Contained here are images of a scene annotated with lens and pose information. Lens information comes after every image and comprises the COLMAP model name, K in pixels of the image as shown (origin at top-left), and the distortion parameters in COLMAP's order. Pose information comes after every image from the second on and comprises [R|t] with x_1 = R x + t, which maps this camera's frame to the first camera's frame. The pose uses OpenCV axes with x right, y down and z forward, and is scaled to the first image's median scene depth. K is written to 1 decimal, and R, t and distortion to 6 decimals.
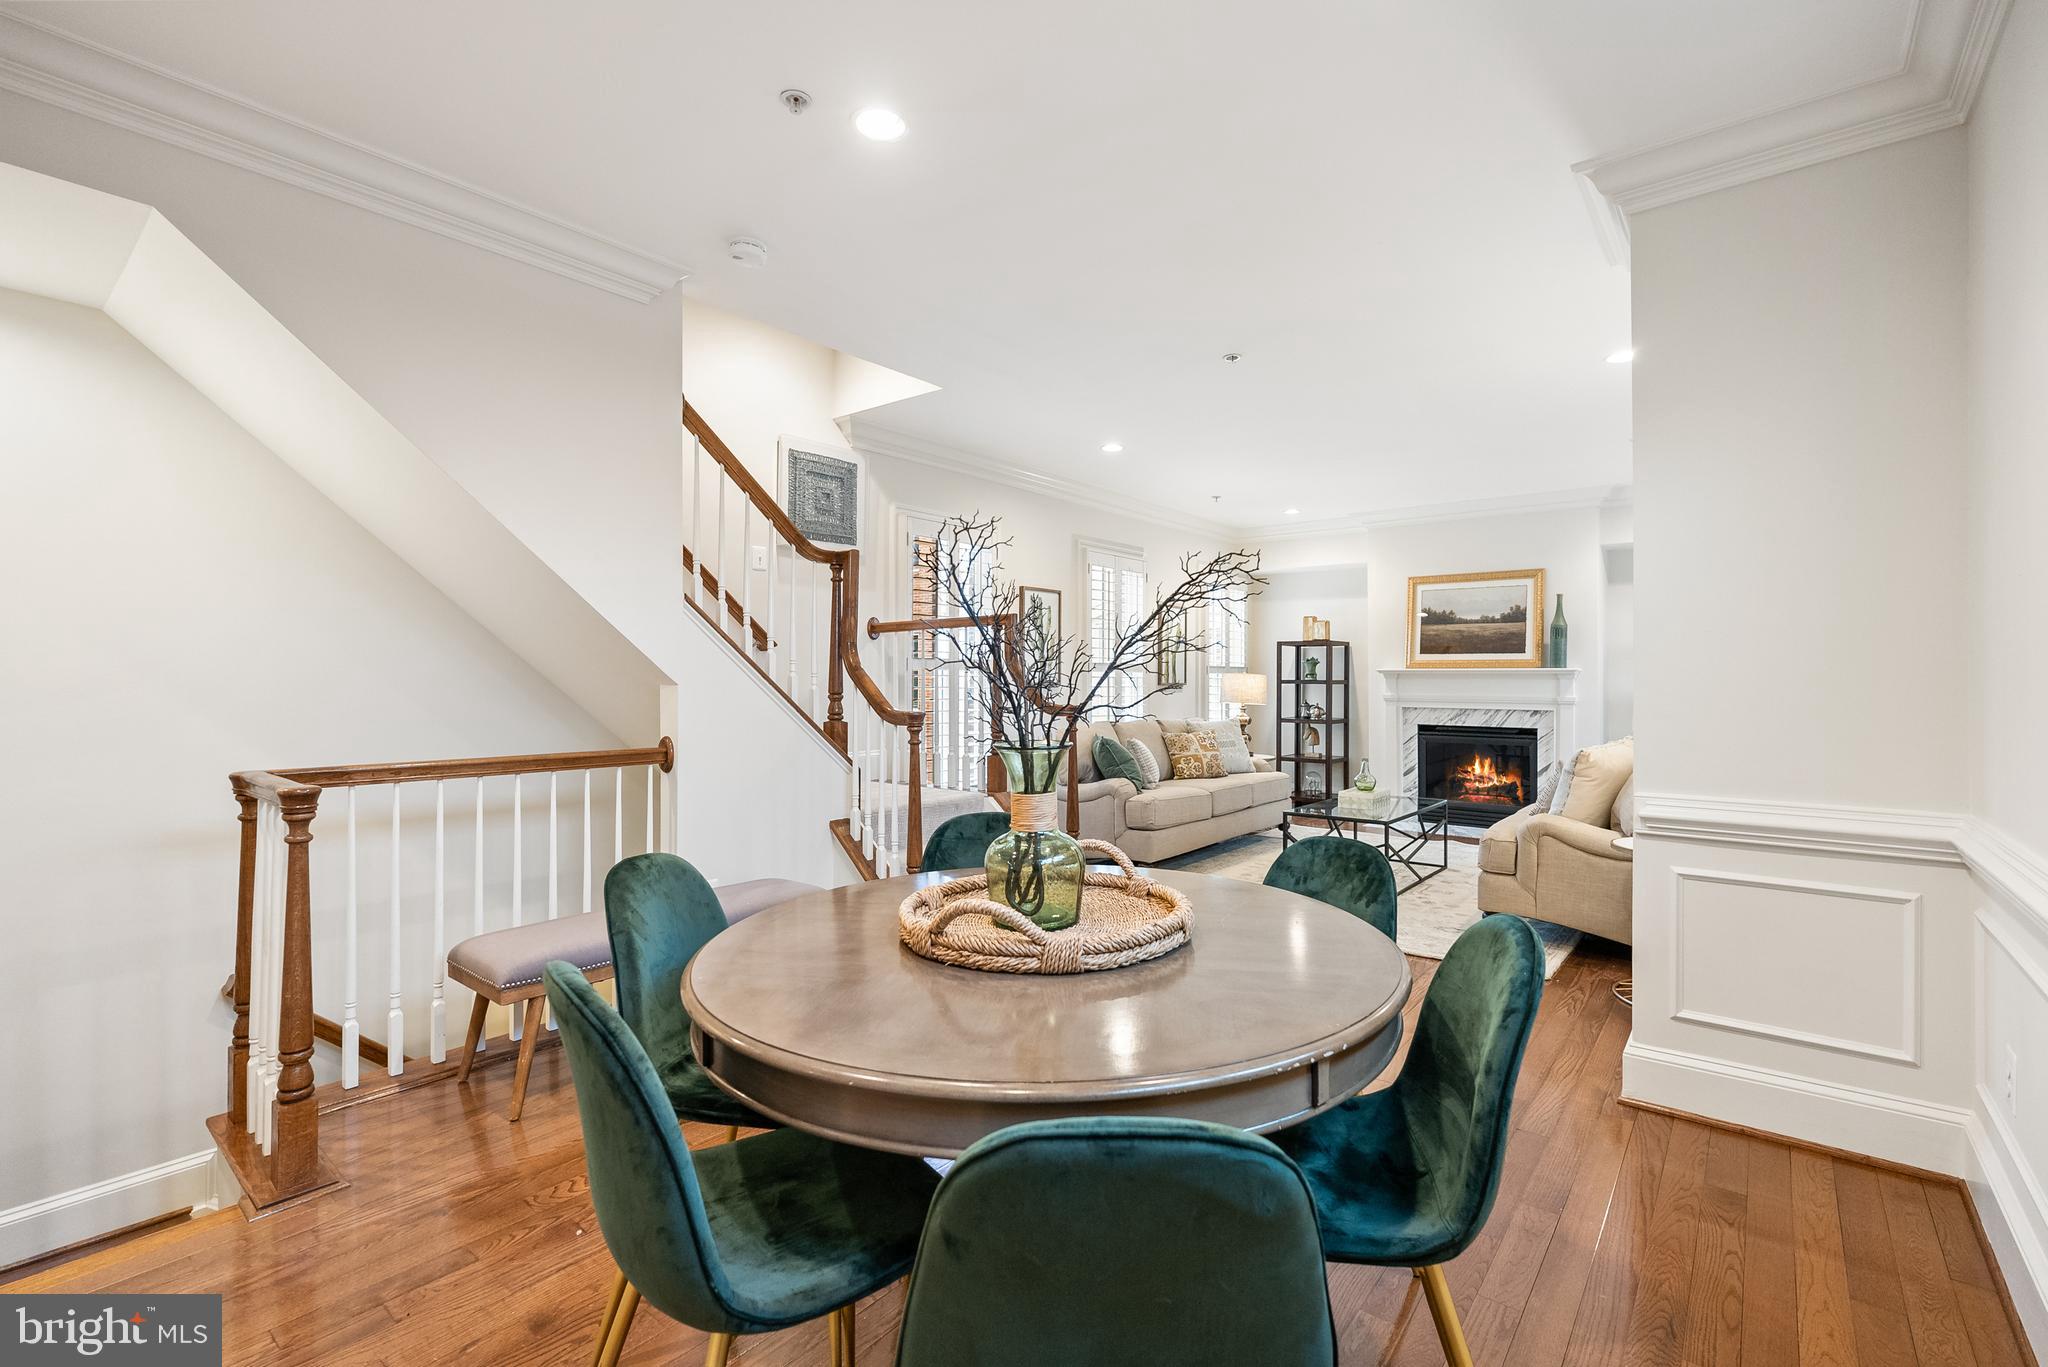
lens RADIAL K [[916.0, 0, 1028.5], [0, 916.0, 673.3], [0, 0, 1]] dist [0.000528, -0.000545]
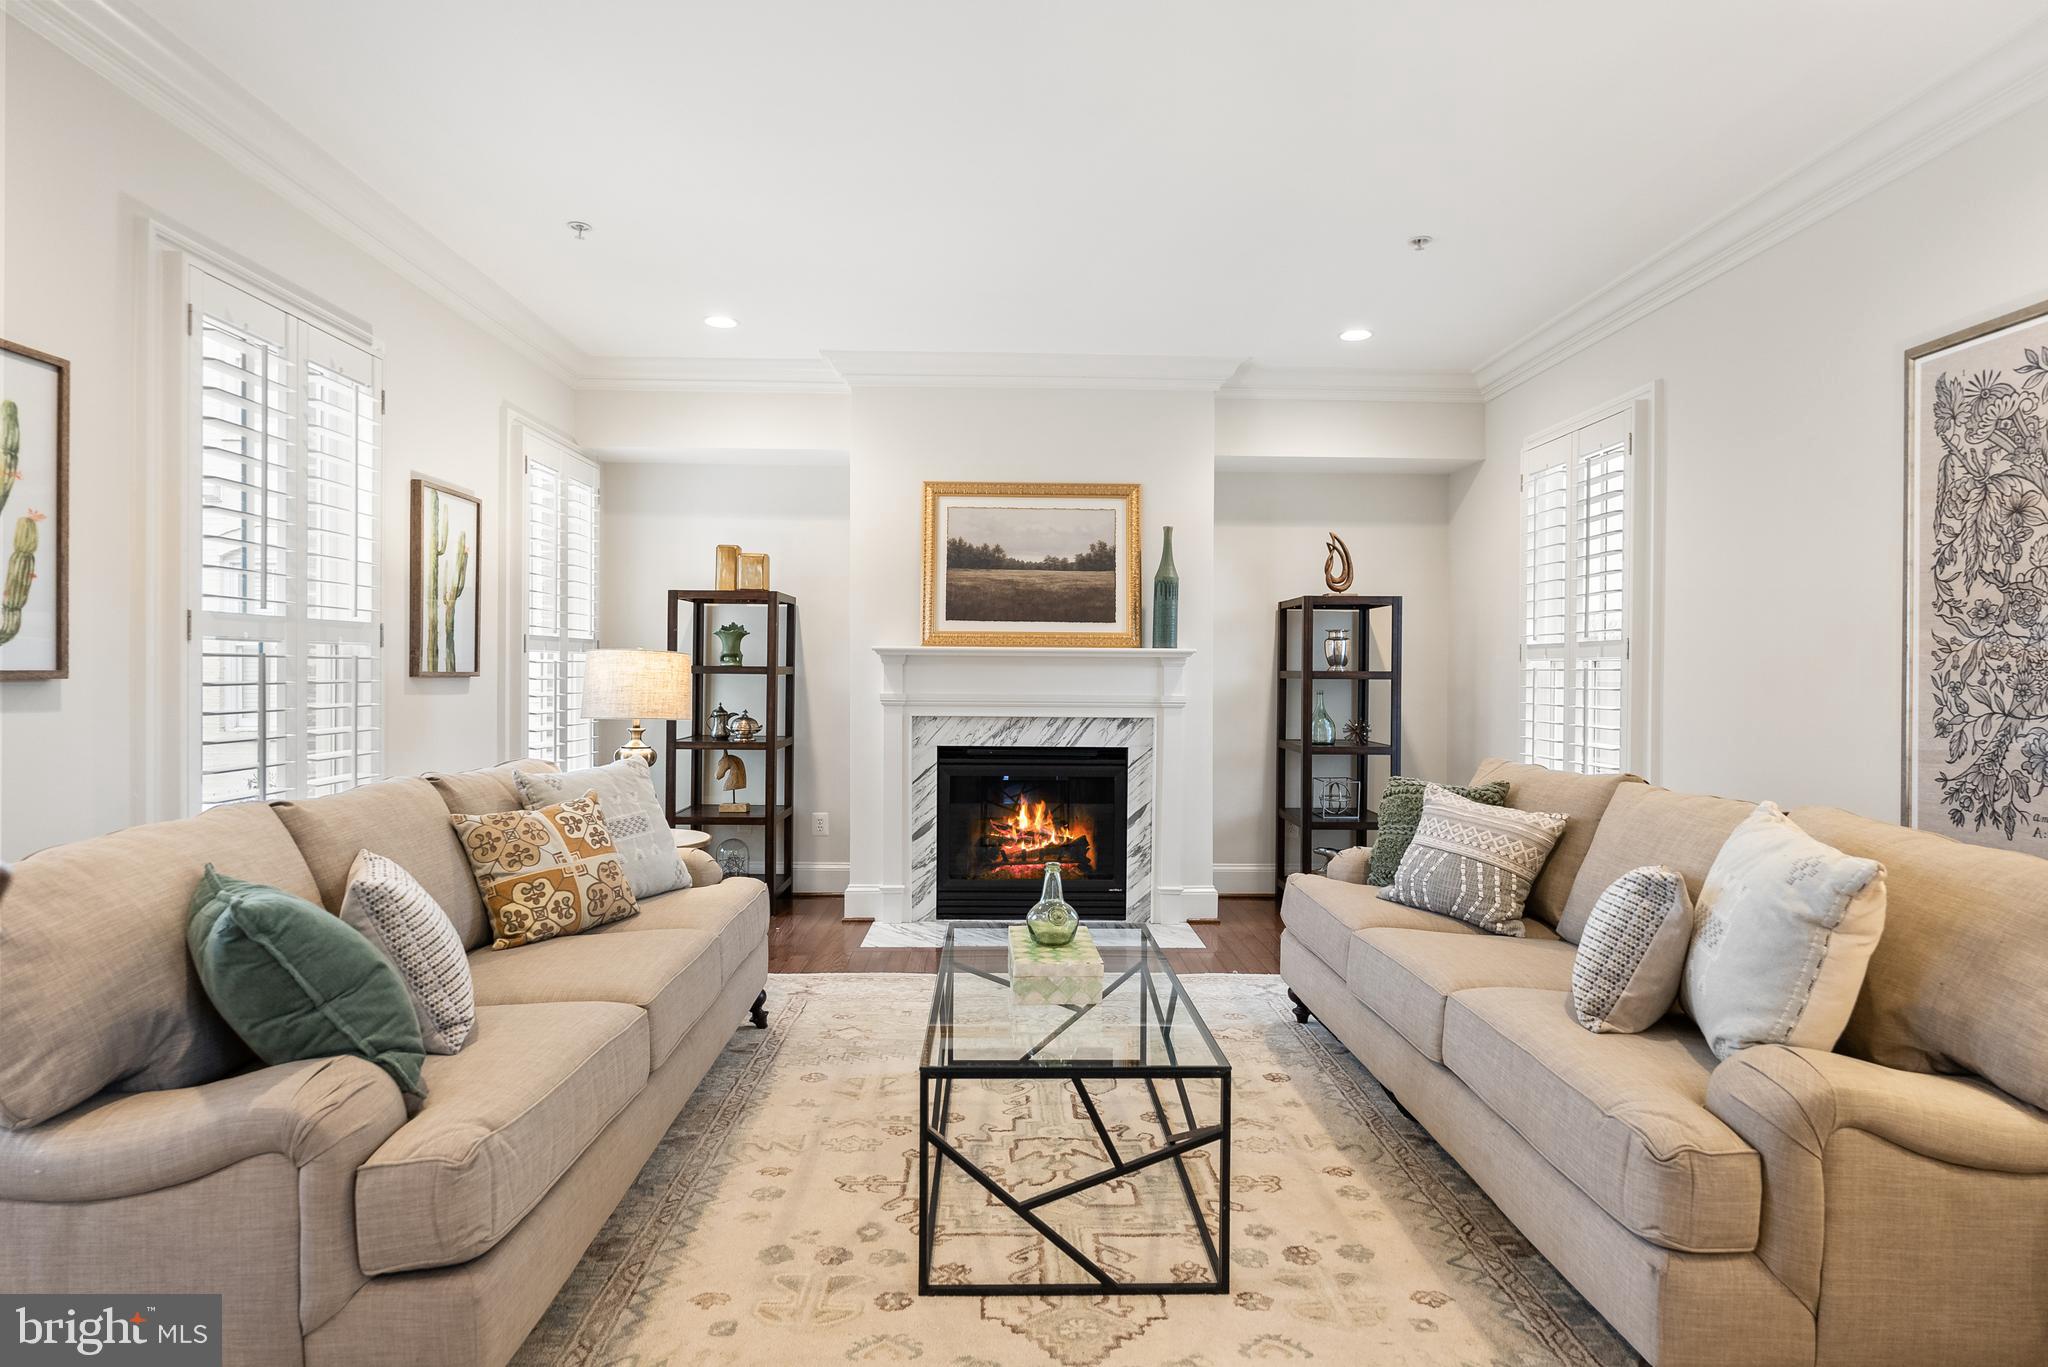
lens RADIAL K [[1073.2, 0, 1022.8], [0, 1073.2, 671.1], [0, 0, 1]] dist [-0.001619, 0.001922]
pose [[0.760089, 0.001276, 0.649818, 0.041227], [-0.009117, 0.999921, 0.008701, 0.003878], [-0.649755, -0.012538, 0.760040, 0.496354]]
